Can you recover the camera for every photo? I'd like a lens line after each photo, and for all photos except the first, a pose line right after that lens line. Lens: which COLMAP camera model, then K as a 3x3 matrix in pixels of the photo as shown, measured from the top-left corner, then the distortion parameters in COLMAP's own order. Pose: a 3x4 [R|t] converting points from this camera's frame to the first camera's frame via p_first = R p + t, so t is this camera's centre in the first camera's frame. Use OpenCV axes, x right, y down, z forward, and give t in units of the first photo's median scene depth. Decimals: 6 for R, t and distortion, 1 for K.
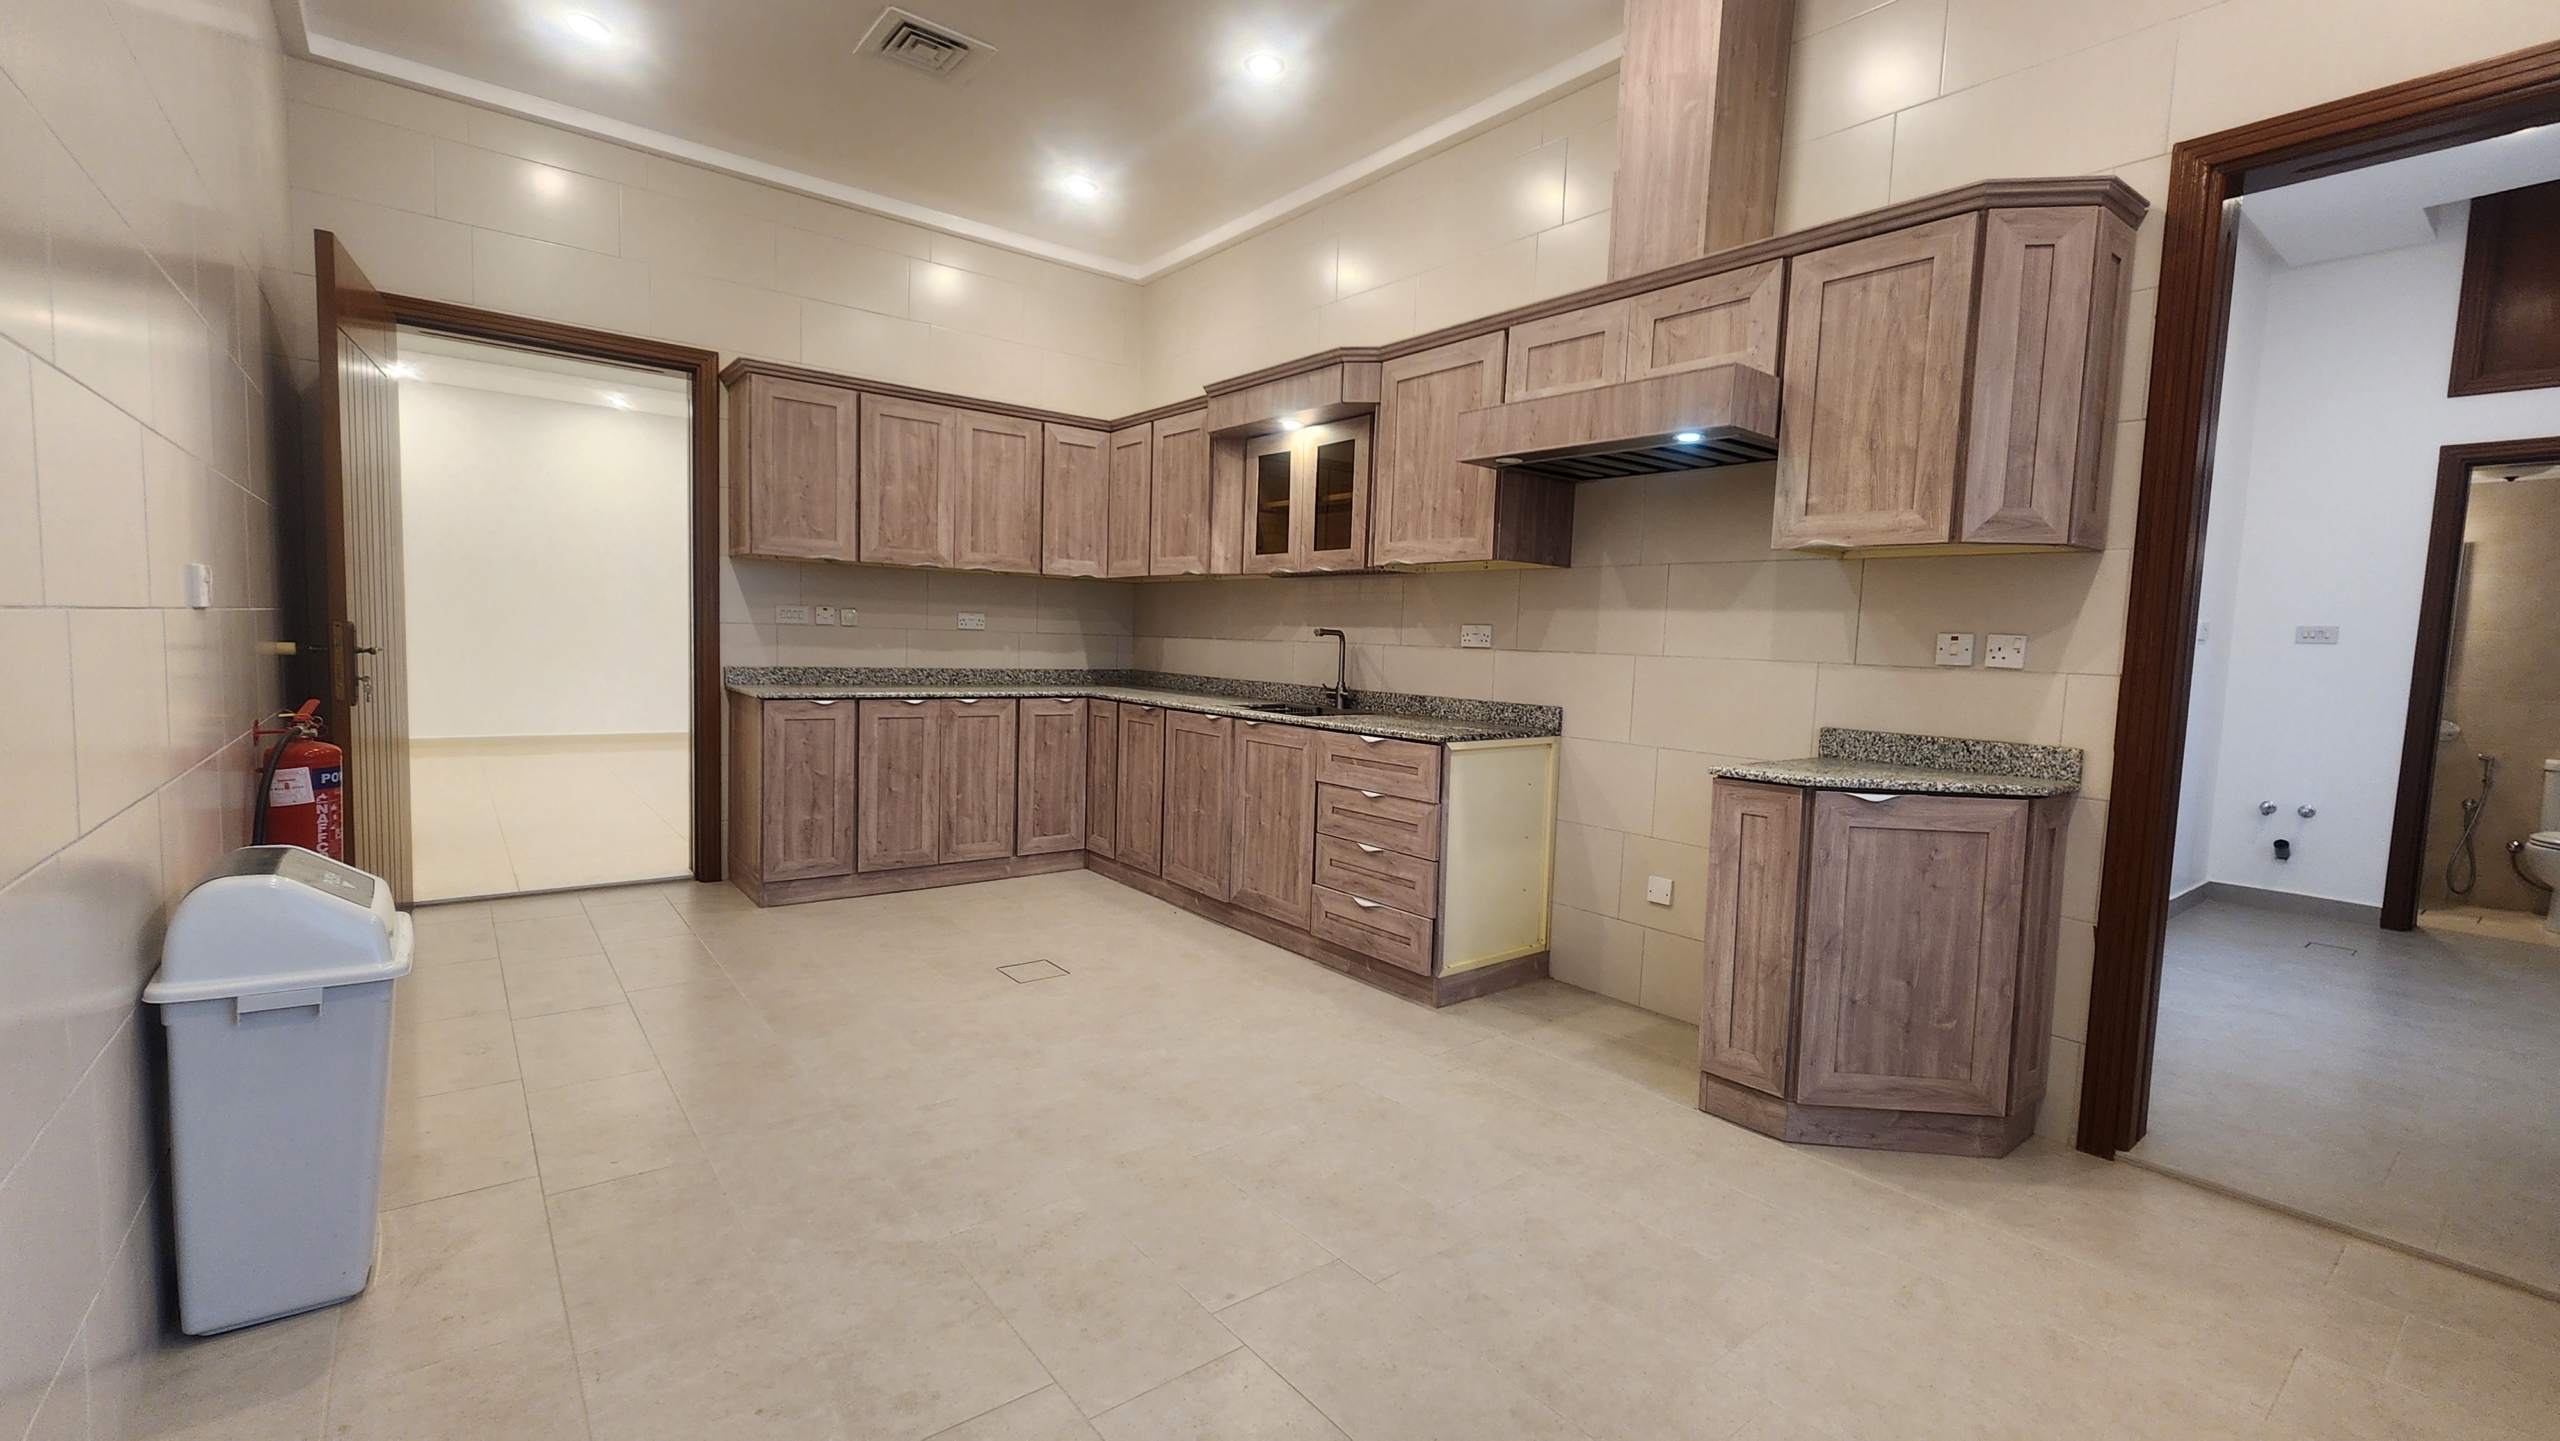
lens RADIAL K [[1047.4, 0, 1280.7], [0, 1047.4, 724.3], [0, 0, 1]] dist [0.000426, -0.000103]
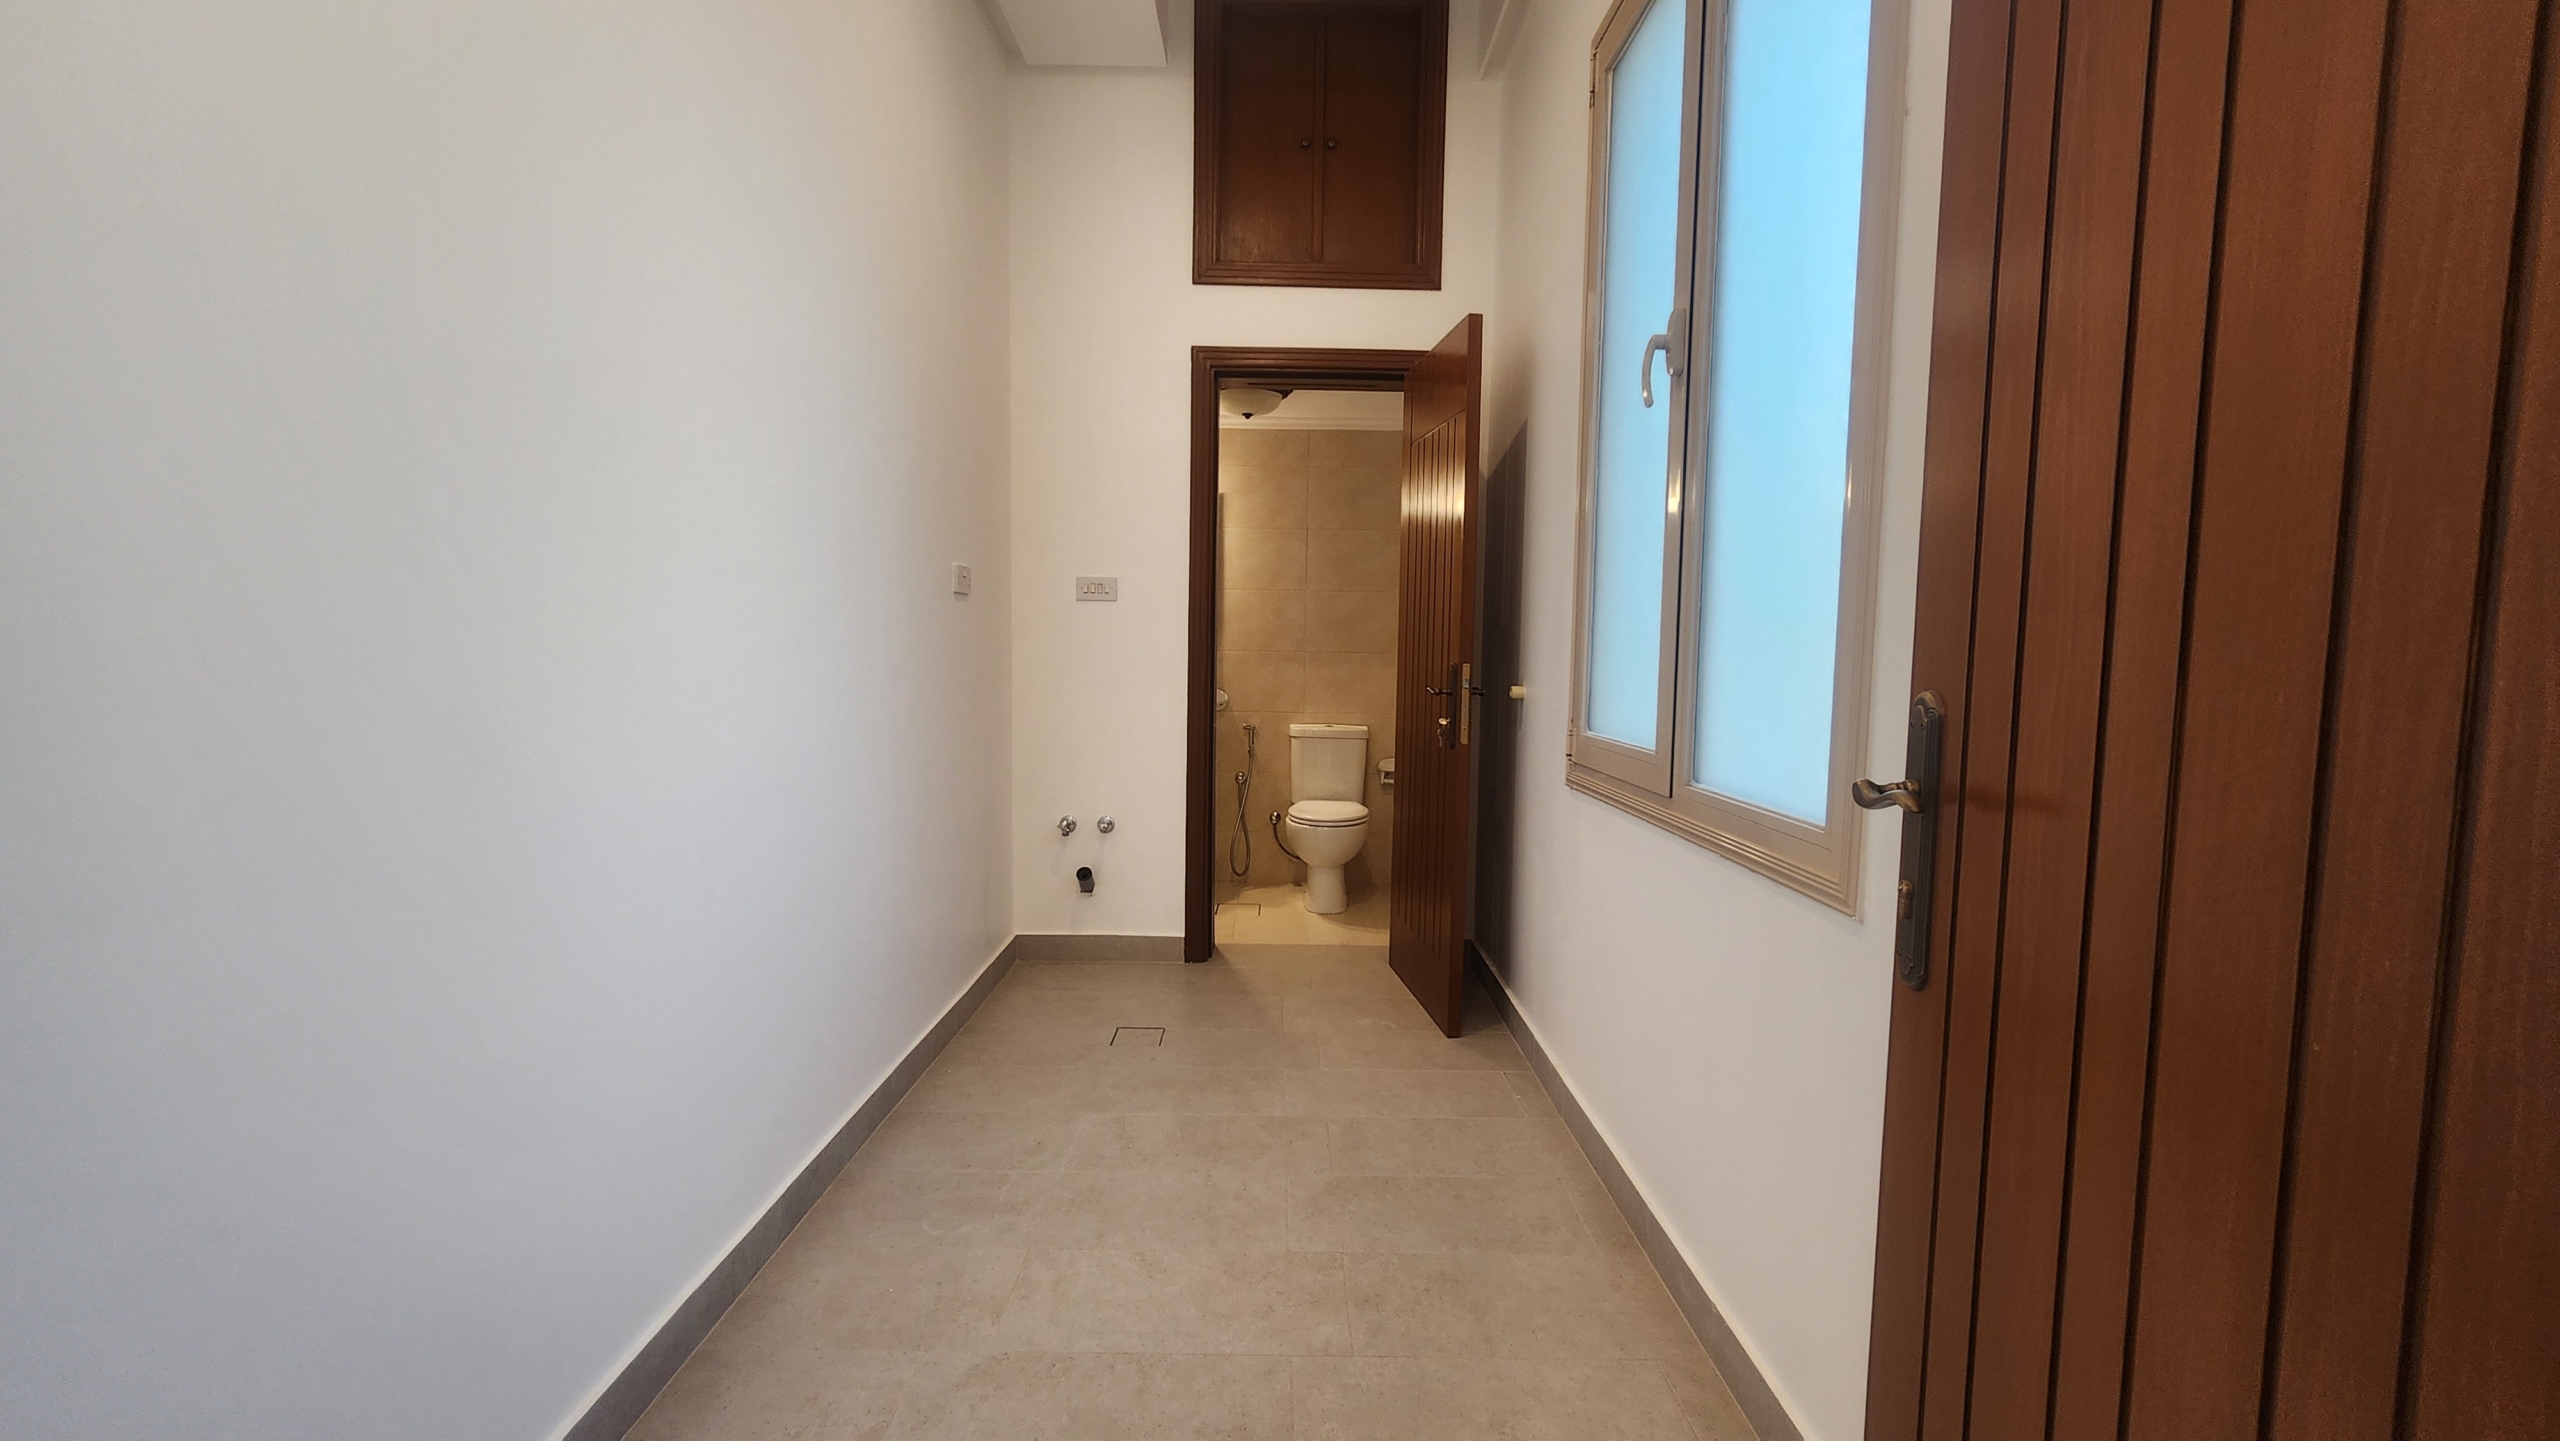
lens RADIAL K [[1047.4, 0, 1280.7], [0, 1047.4, 724.6], [0, 0, 1]] dist [0.000426, -0.000103]
pose [[0.614614, -0.084894, 0.784247, 0.450474], [0.069677, 0.996149, 0.053226, -0.018763], [-0.785745, 0.021931, 0.618162, 0.414695]]
